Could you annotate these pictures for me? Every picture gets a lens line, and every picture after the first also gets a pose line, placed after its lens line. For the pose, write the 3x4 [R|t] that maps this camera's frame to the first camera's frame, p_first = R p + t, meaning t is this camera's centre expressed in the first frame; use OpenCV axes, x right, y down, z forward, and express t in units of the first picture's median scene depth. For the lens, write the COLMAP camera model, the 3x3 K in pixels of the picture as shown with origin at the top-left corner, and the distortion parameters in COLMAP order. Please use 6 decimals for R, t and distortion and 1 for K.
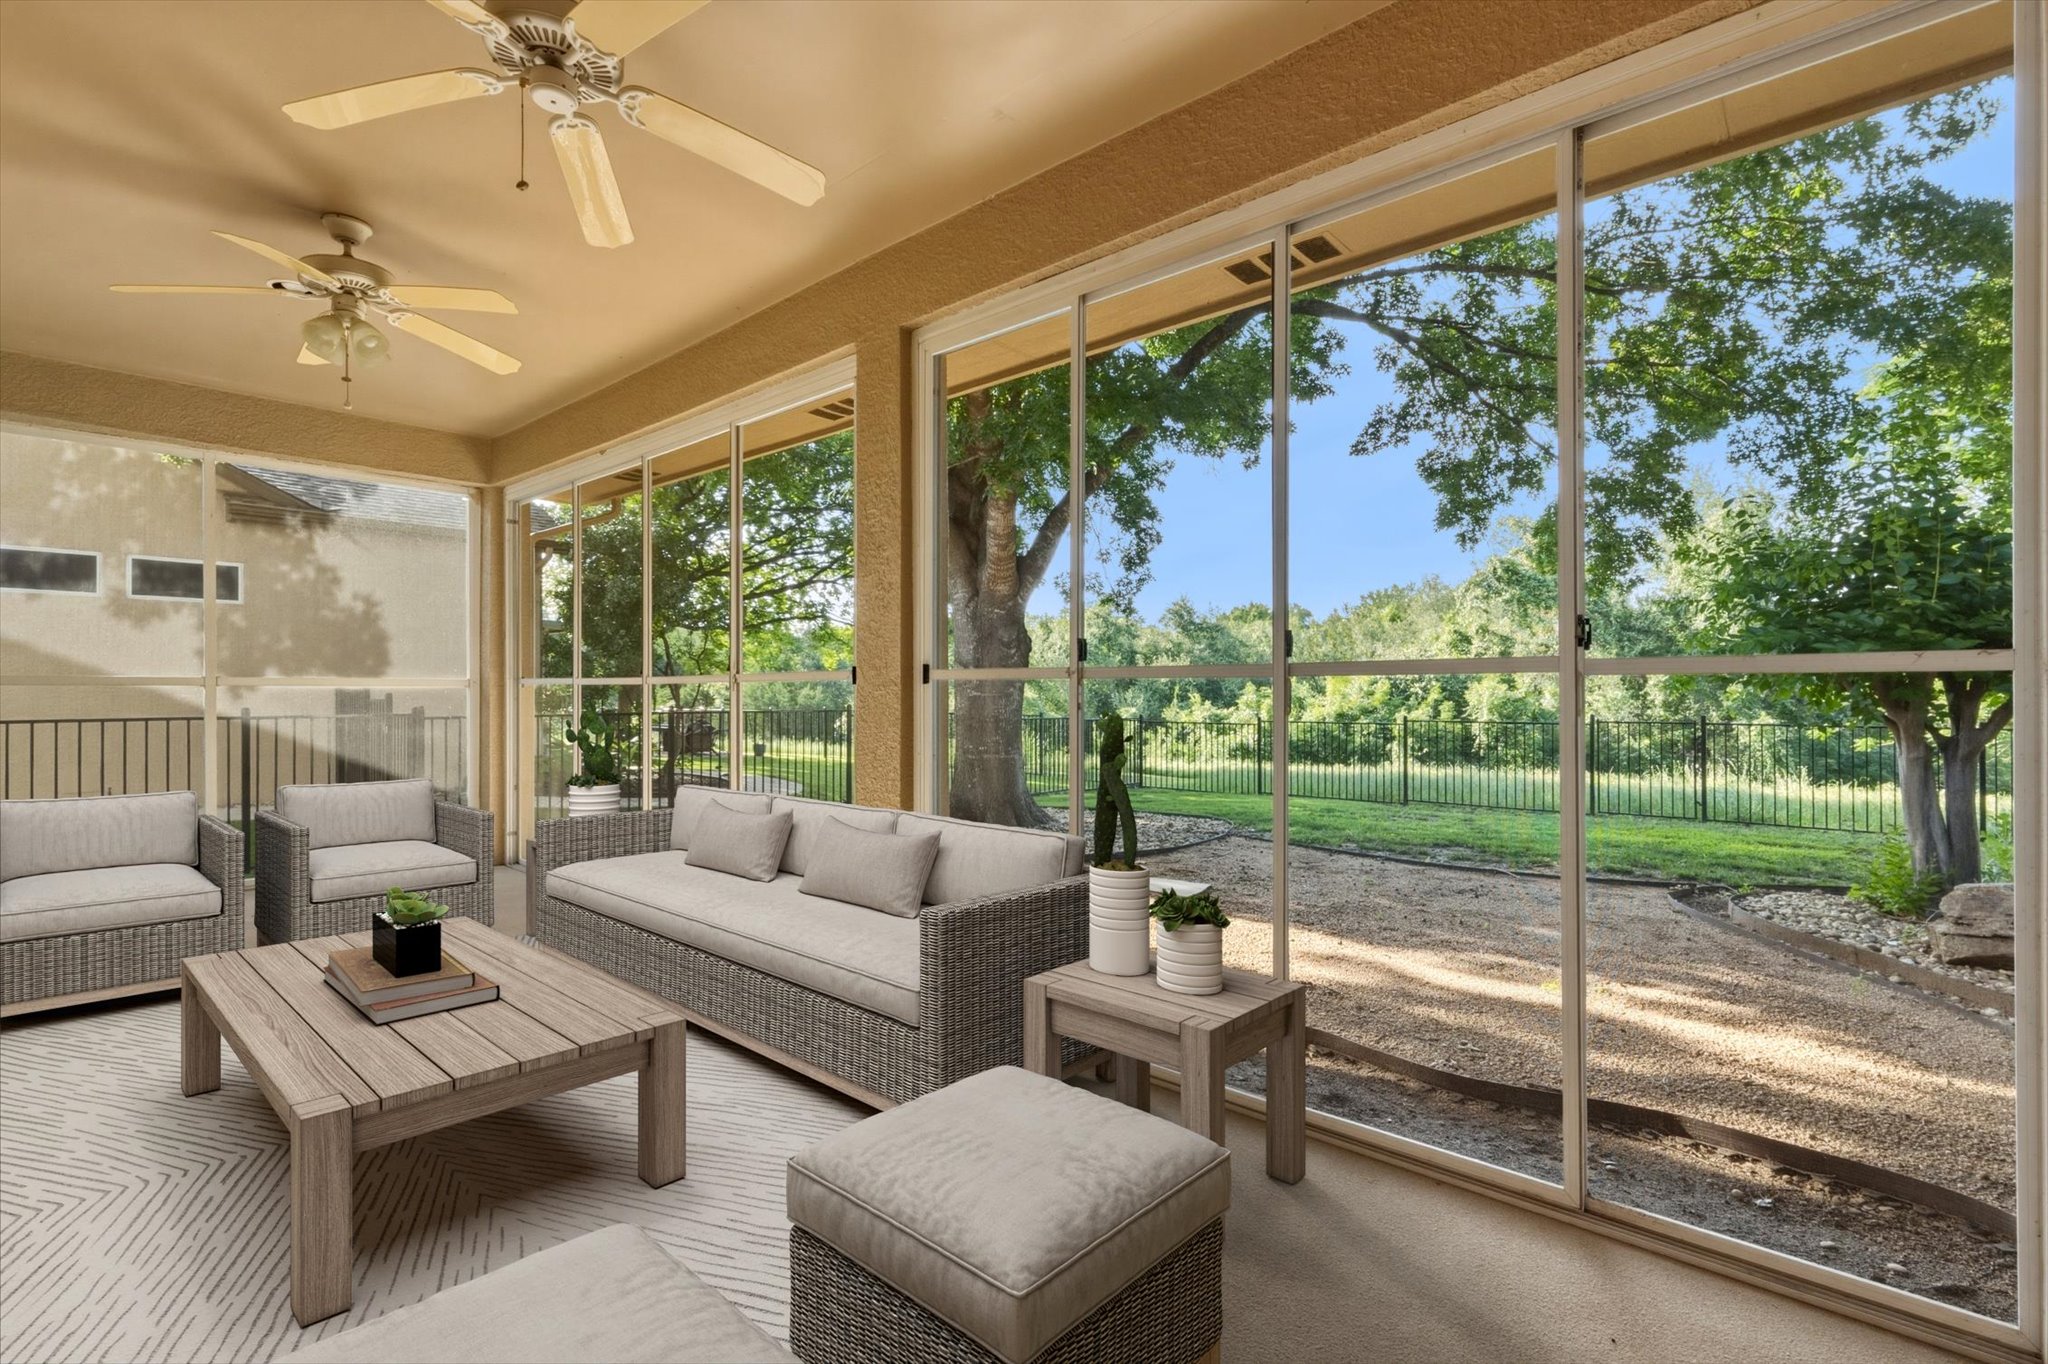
lens RADIAL K [[948.7, 0, 1017.7], [0, 948.7, 688.3], [0, 0, 1]] dist [-0.002803, 0.000409]
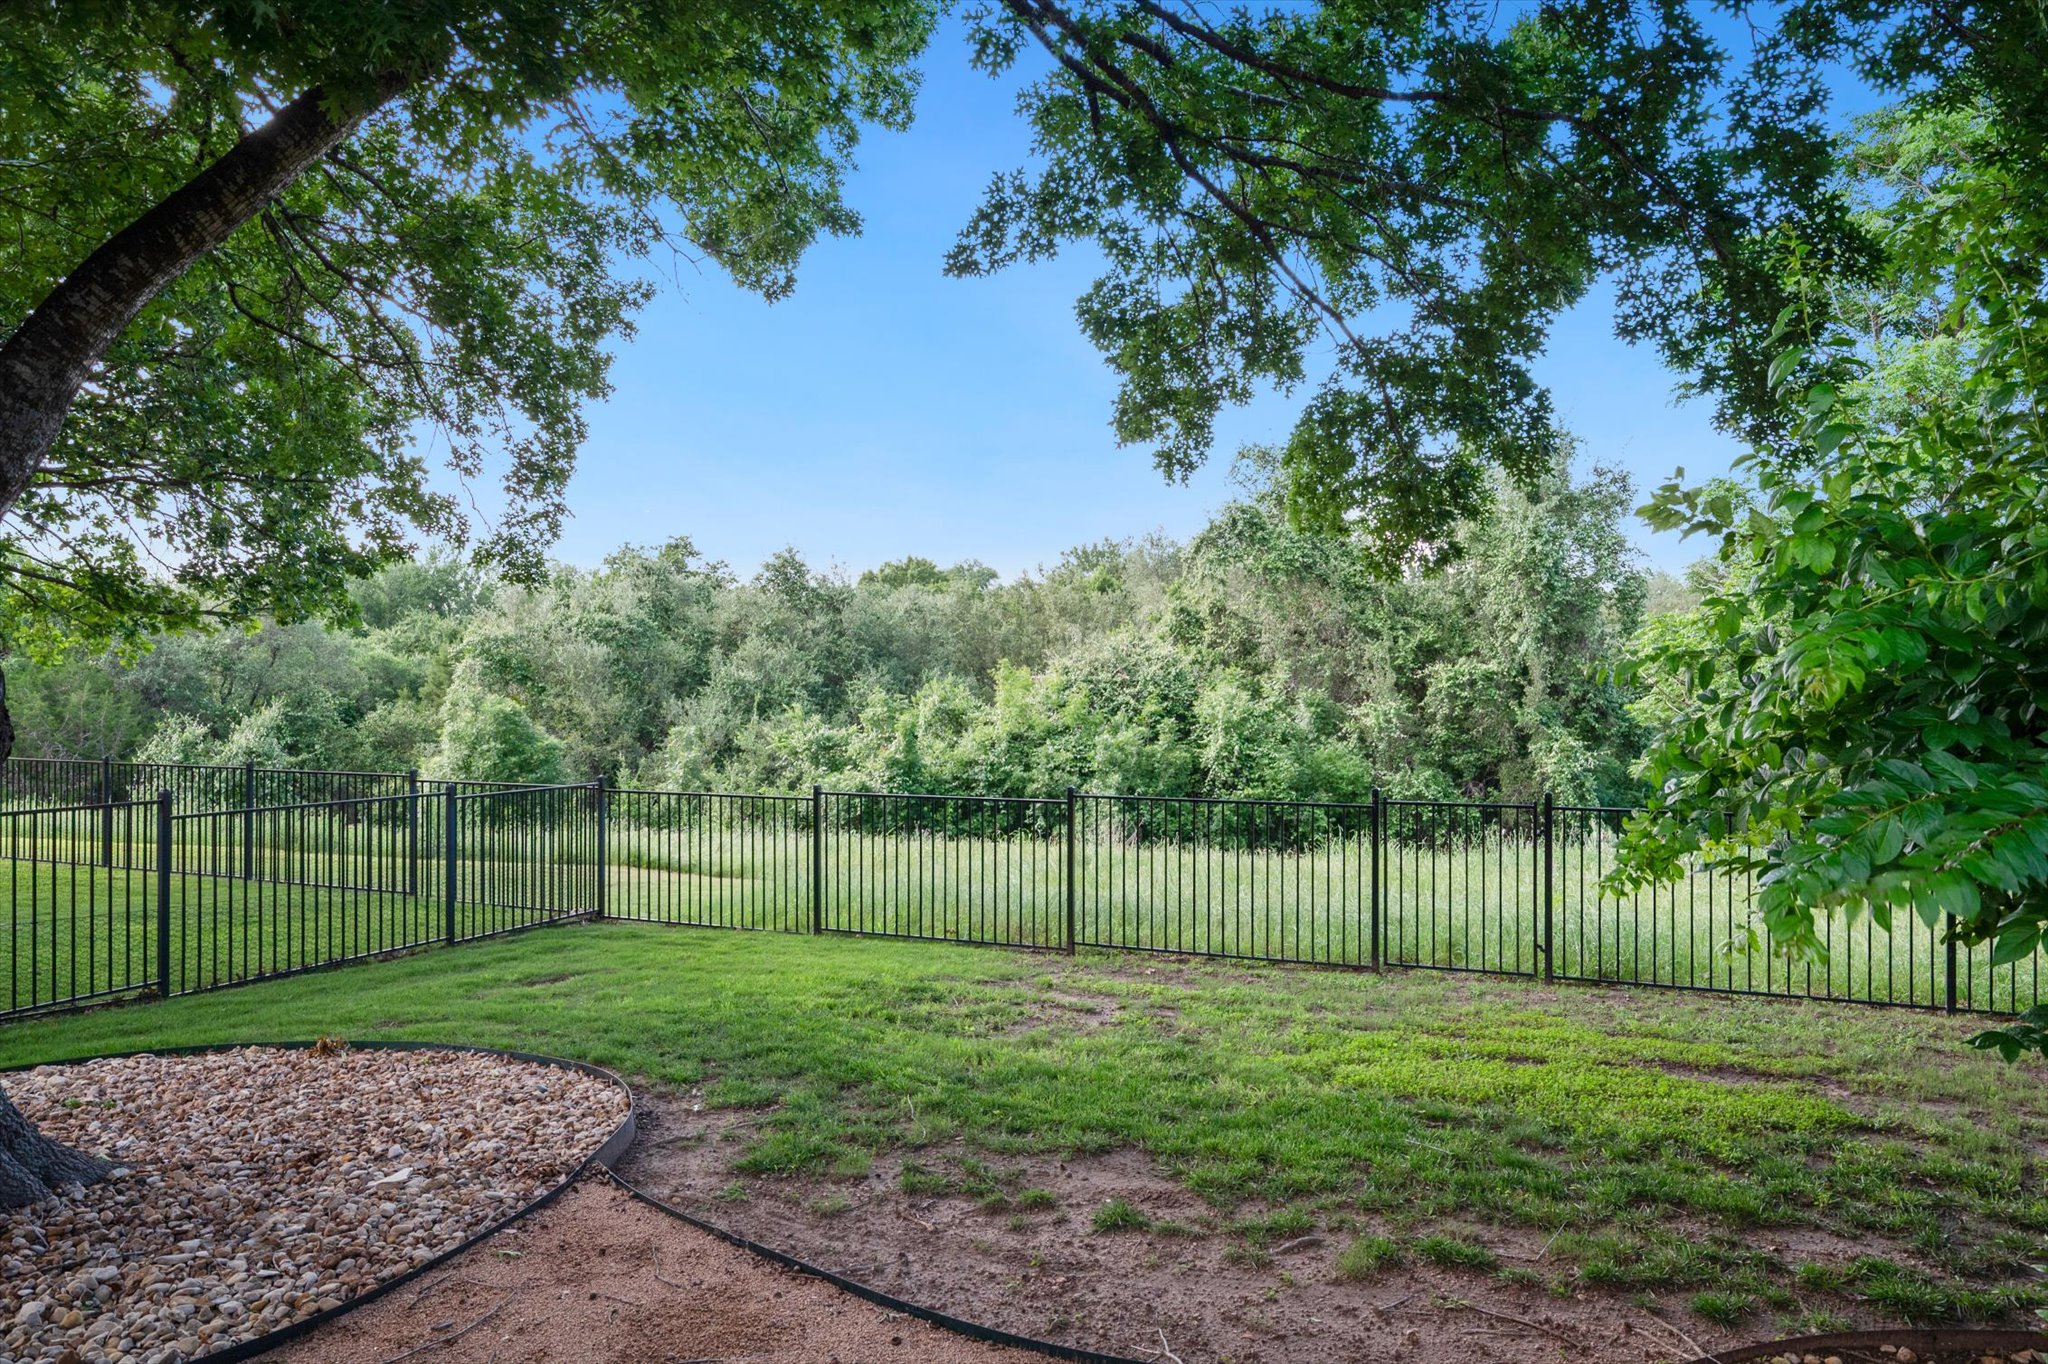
lens RADIAL K [[1428.3, 0, 1022.6], [0, 1428.3, 683.7], [0, 0, 1]] dist [-0.040679, -0.000849]
pose [[0.950328, 0.003993, 0.311225, 0.150006], [-0.004599, 0.999989, 0.001215, -0.035098], [-0.311217, -0.002586, 0.950336, 0.273936]]
